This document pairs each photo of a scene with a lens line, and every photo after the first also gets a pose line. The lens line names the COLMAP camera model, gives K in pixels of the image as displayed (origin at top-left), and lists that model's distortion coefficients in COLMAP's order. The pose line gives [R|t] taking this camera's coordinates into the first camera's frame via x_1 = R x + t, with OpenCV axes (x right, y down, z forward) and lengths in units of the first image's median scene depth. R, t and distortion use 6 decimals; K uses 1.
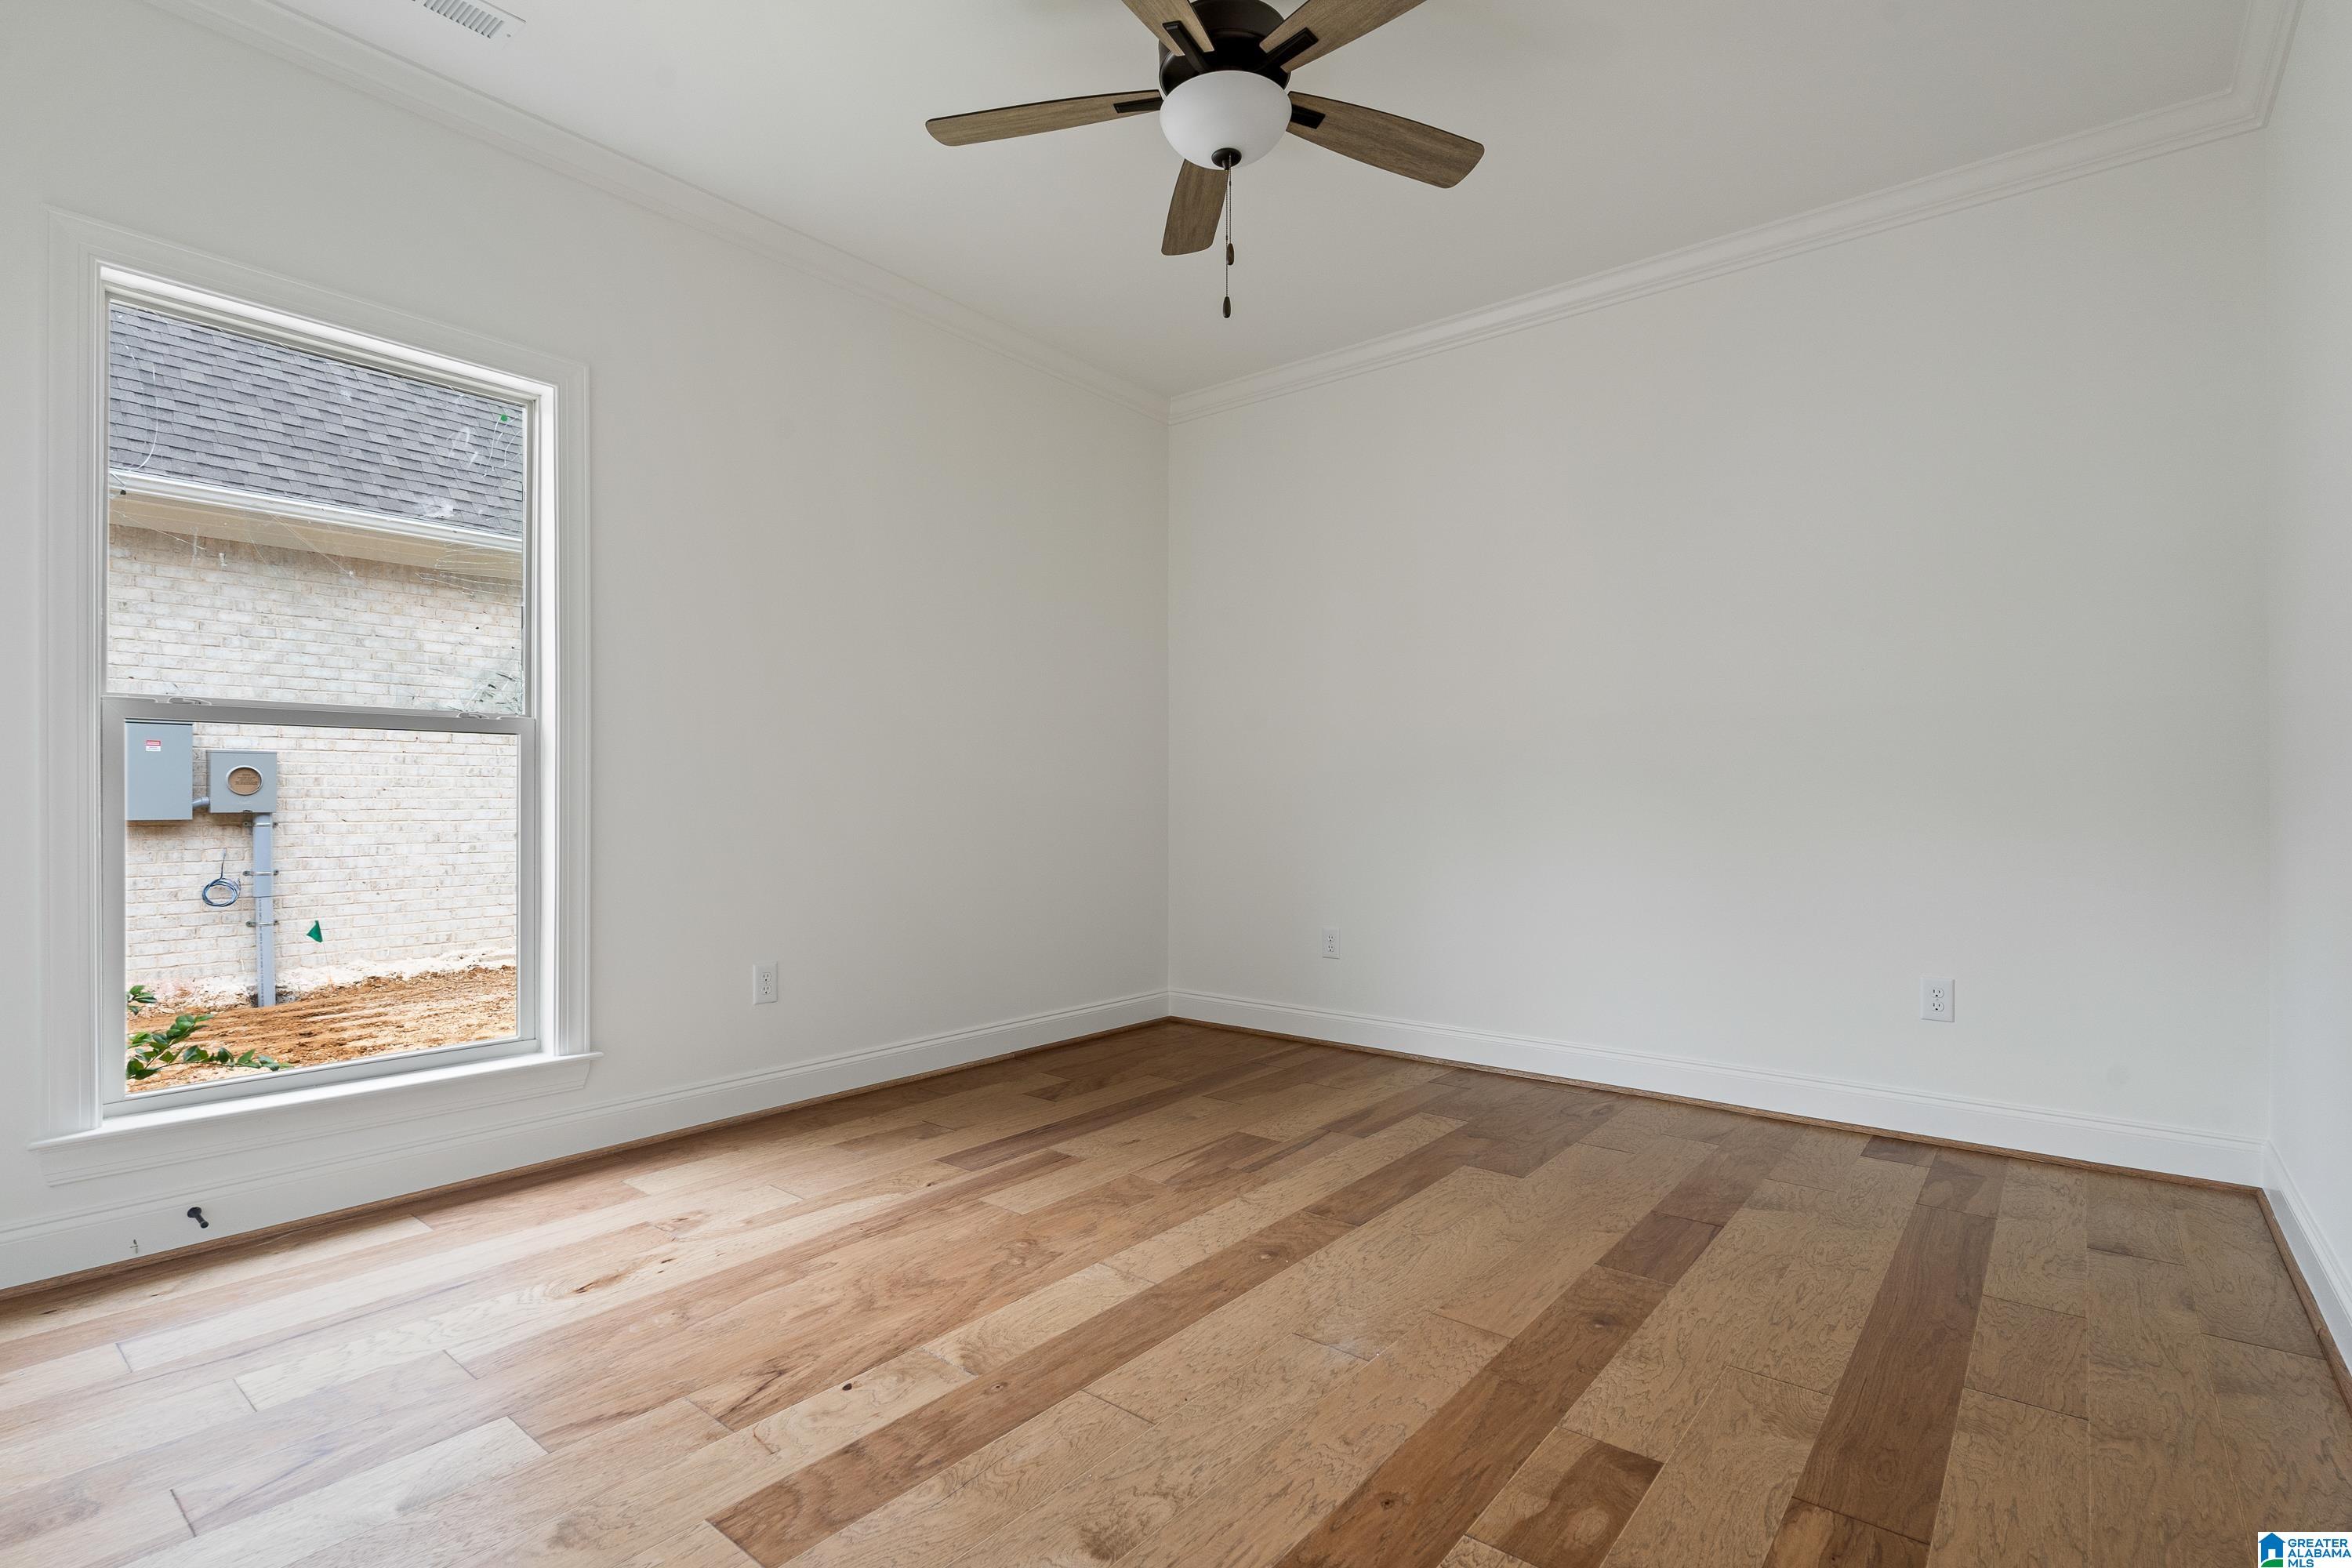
lens RADIAL K [[1128.8, 0, 1177.1], [0, 1128.8, 794.4], [0, 0, 1]] dist [0.003392, 0.000175]
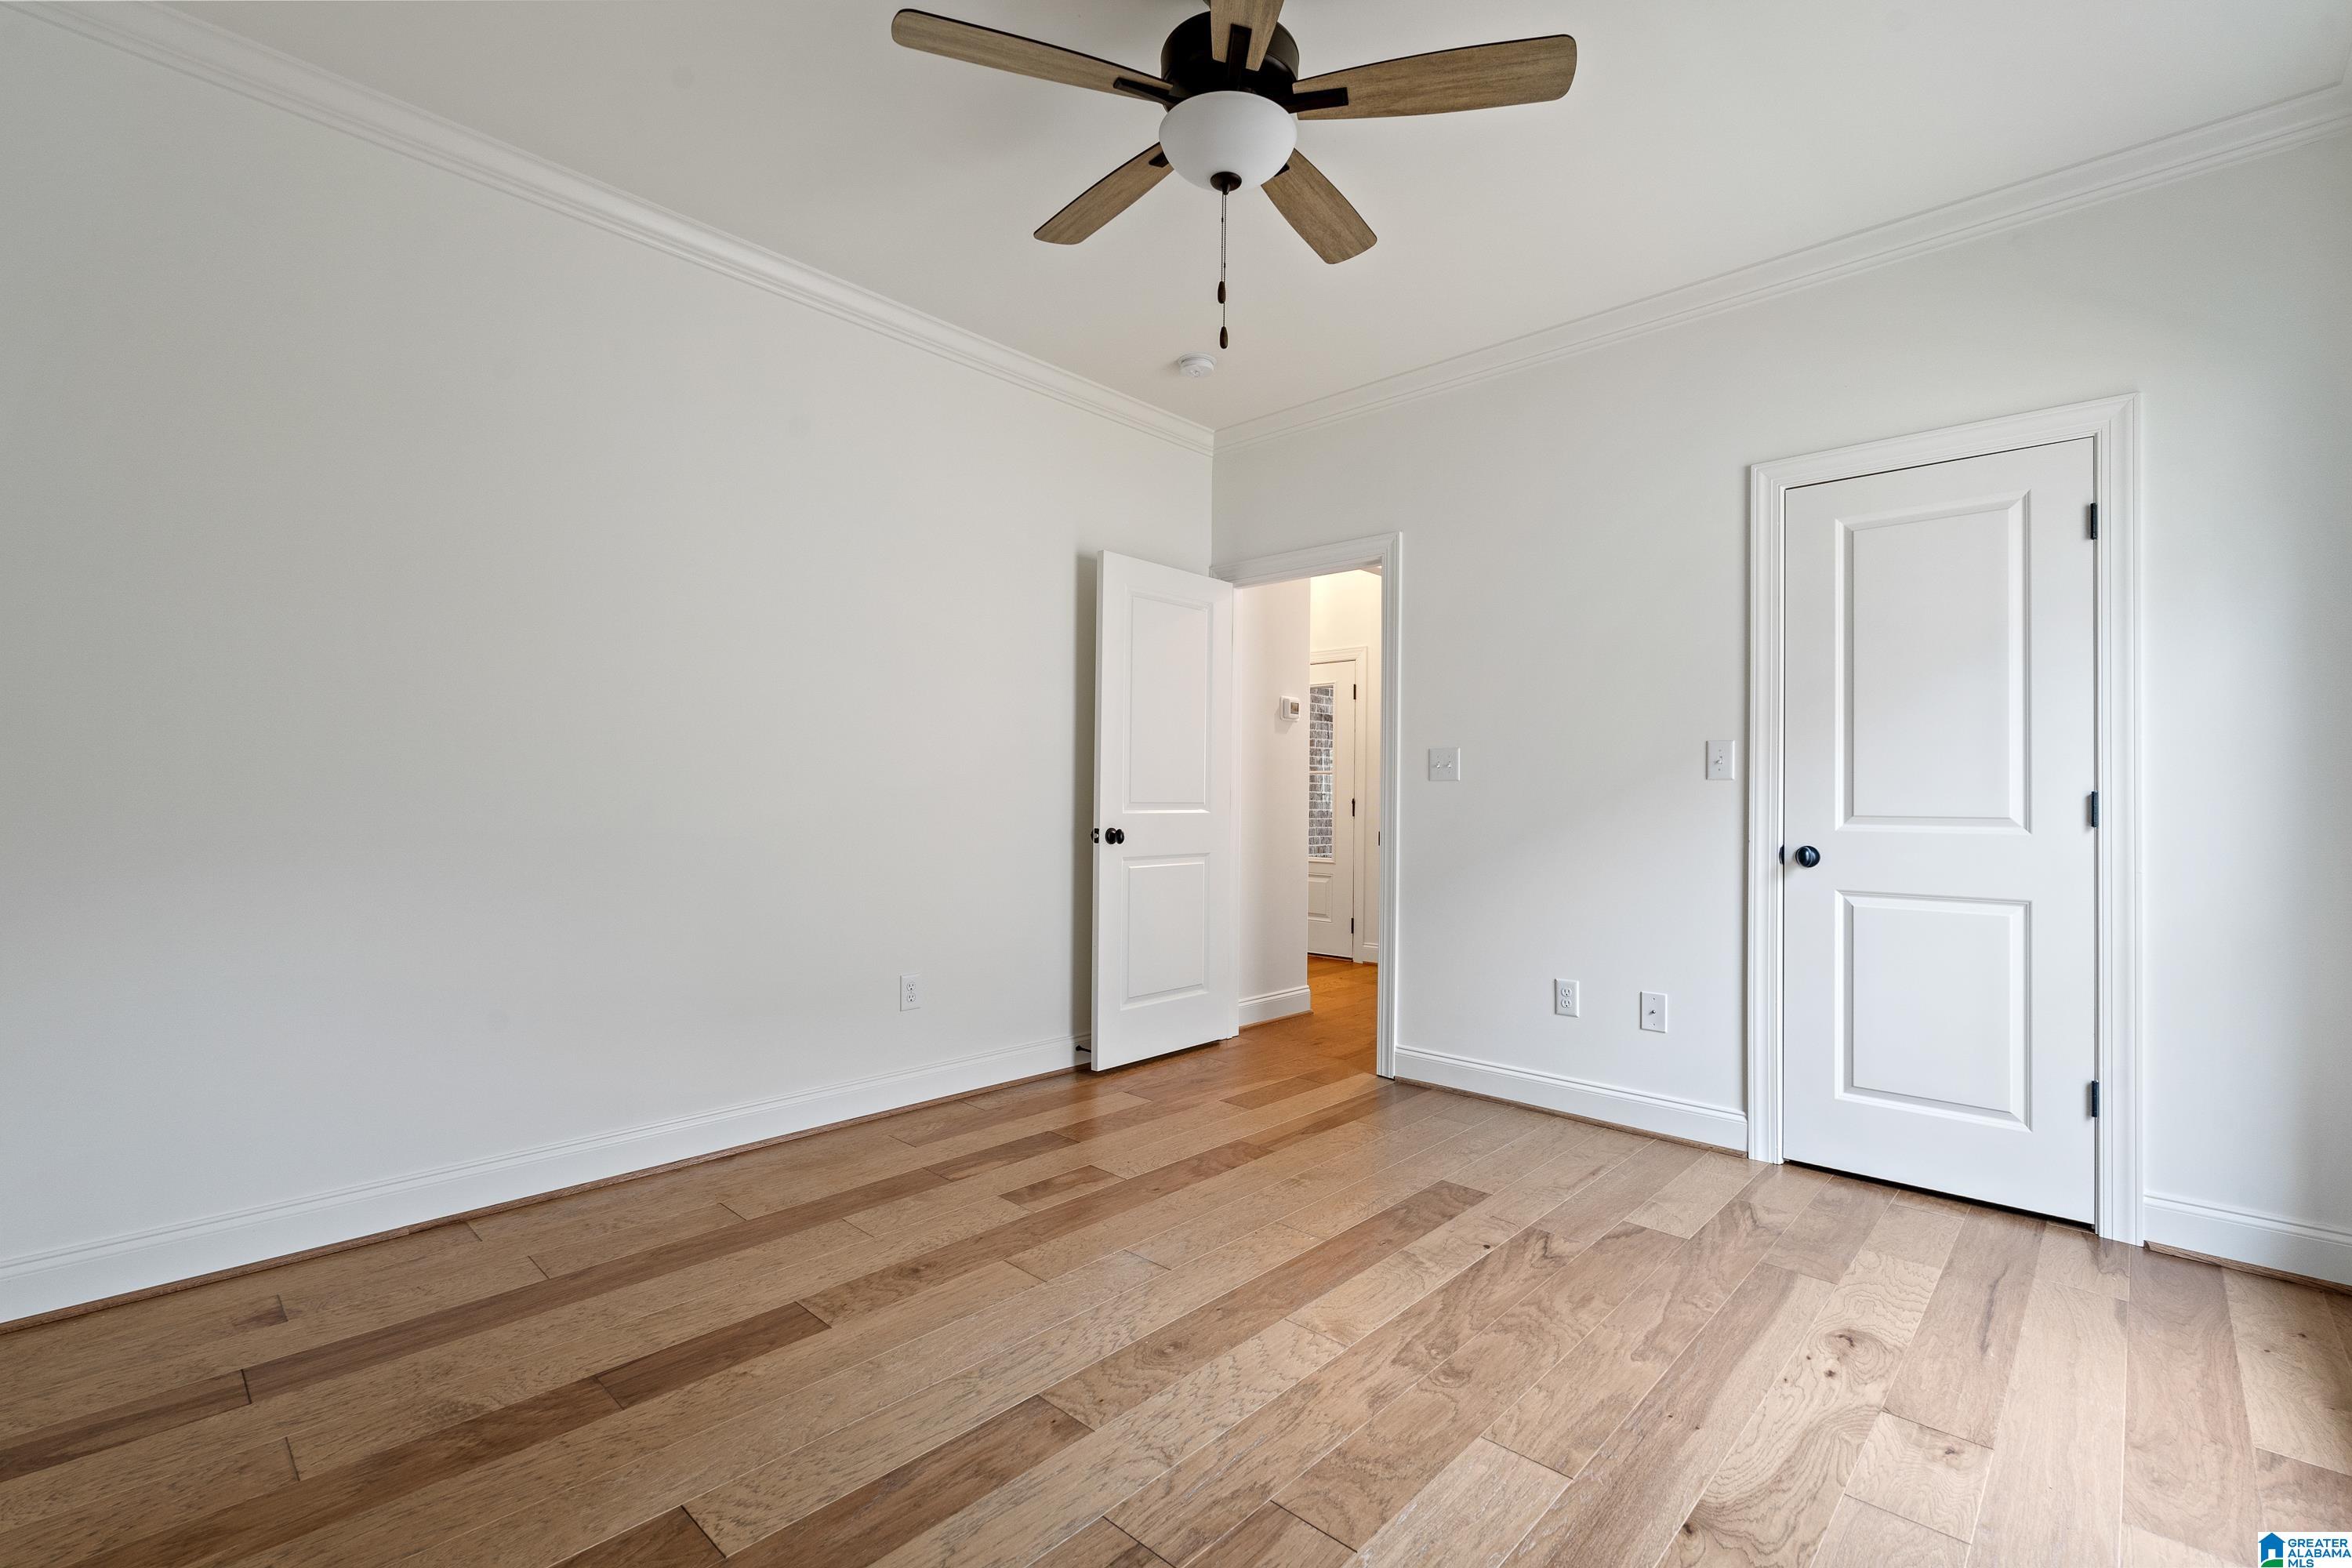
lens RADIAL K [[1039.6, 0, 1178.8], [0, 1039.6, 786.5], [0, 0, 1]] dist [-0.002309, -0.000155]
pose [[-0.997347, -0.010311, 0.072059, 0.014941], [-0.011565, 0.999788, -0.017006, -0.039772], [-0.071869, -0.017795, -0.997255, 2.015803]]
